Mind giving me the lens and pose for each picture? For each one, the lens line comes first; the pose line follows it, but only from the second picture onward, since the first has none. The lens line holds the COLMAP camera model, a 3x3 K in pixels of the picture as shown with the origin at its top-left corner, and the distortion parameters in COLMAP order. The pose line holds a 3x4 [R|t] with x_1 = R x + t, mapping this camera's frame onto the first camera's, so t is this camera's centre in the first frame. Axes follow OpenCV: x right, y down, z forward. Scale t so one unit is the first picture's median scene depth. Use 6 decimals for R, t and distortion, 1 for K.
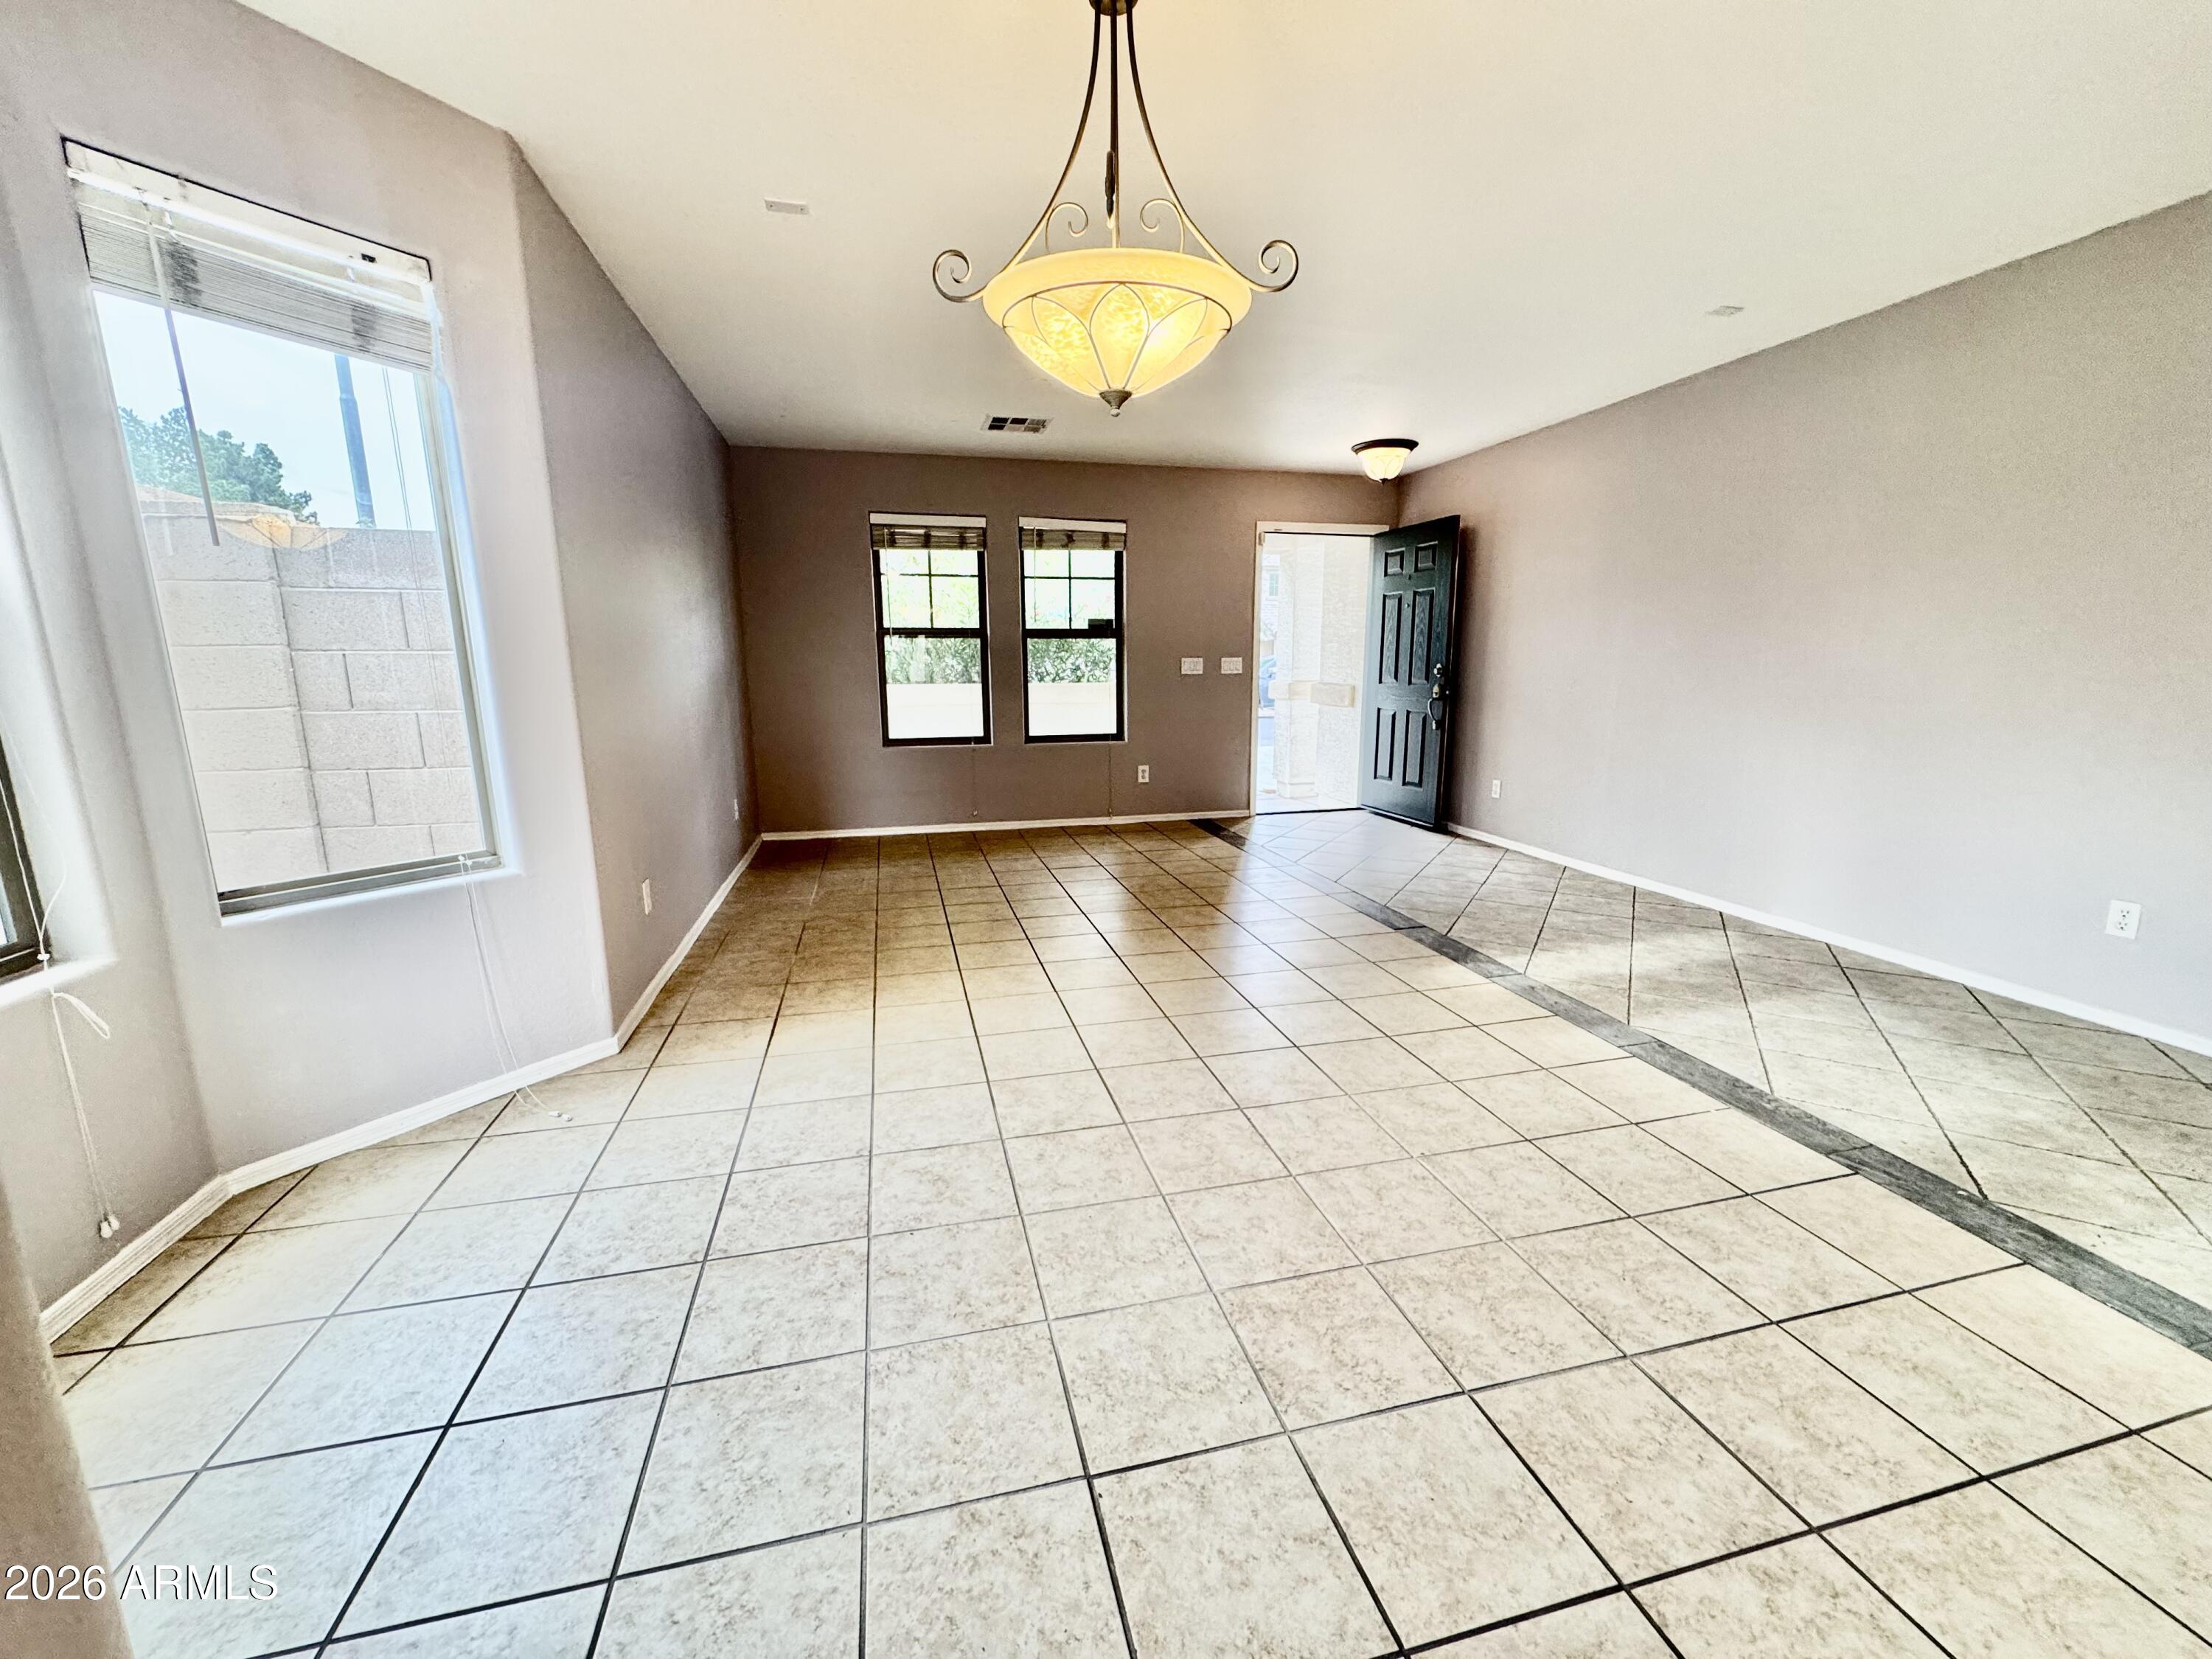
lens RADIAL K [[881.6, 0, 1106.0], [0, 881.6, 829.5], [0, 0, 1]] dist [-0.000262, 0.000169]
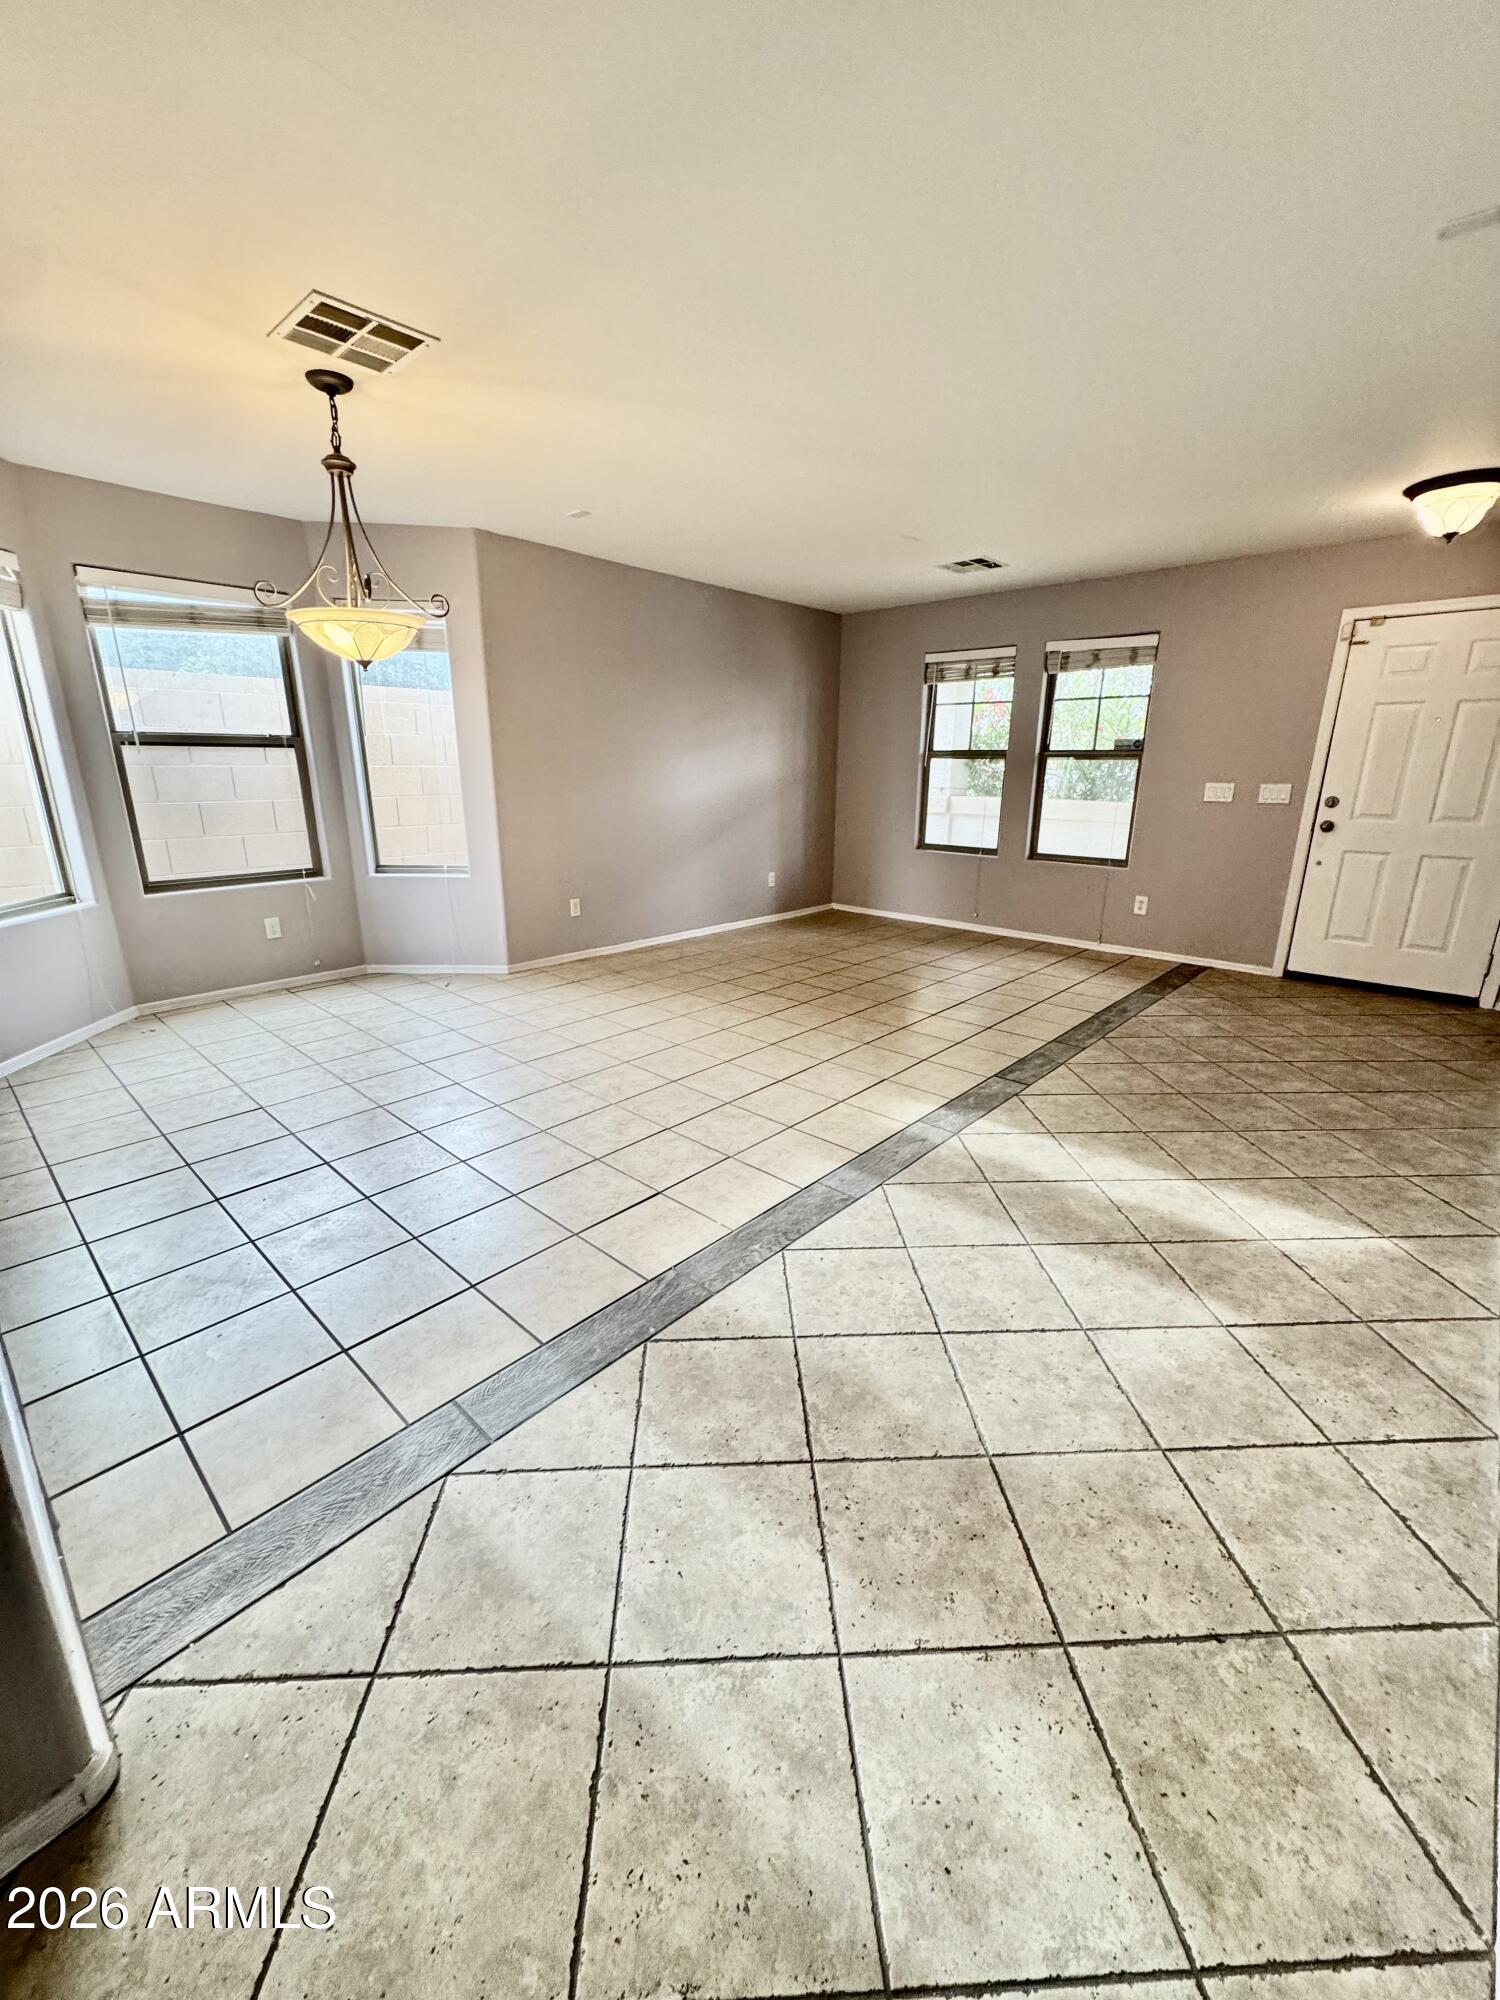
lens RADIAL K [[797.1, 0, 748.2], [0, 797.1, 994.4], [0, 0, 1]] dist [-0.000262, 0.000169]
pose [[0.553430, 0.240983, -0.797272, 0.685824], [-0.168191, 0.969844, 0.176394, -0.066375], [0.815737, 0.036472, 0.577272, 0.213846]]
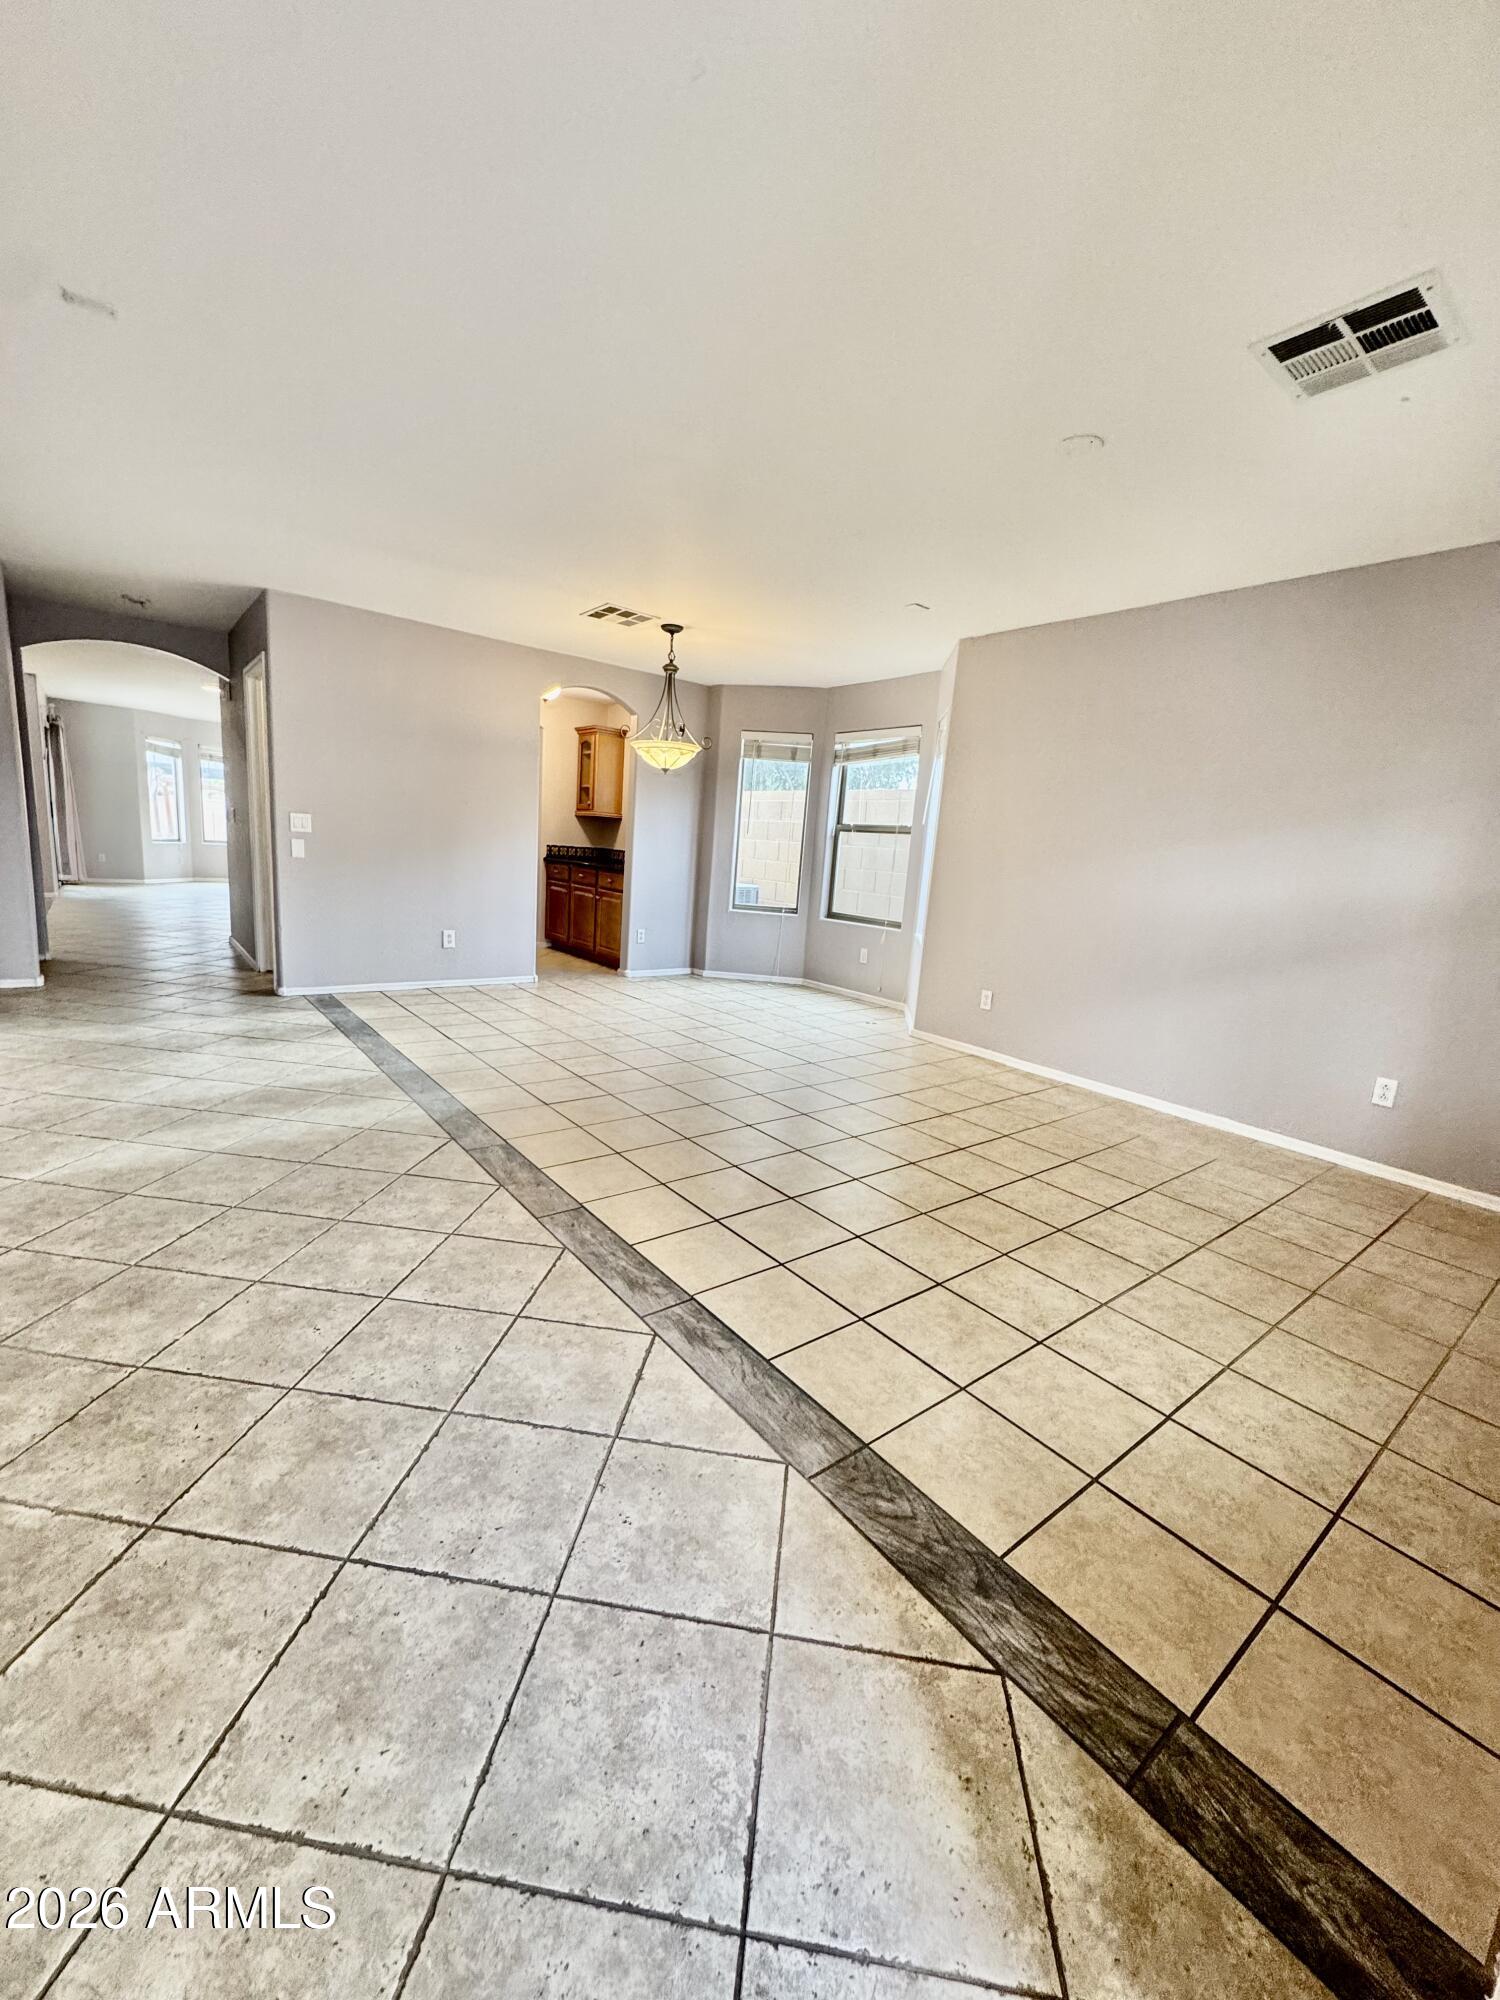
lens RADIAL K [[797.1, 0, 748.2], [0, 797.1, 994.4], [0, 0, 1]] dist [-0.000262, 0.000169]
pose [[-0.908219, 0.017079, -0.418148, 0.350159], [-0.143414, 0.925965, 0.349315, -0.259232], [0.393156, 0.377223, -0.838529, 1.346826]]
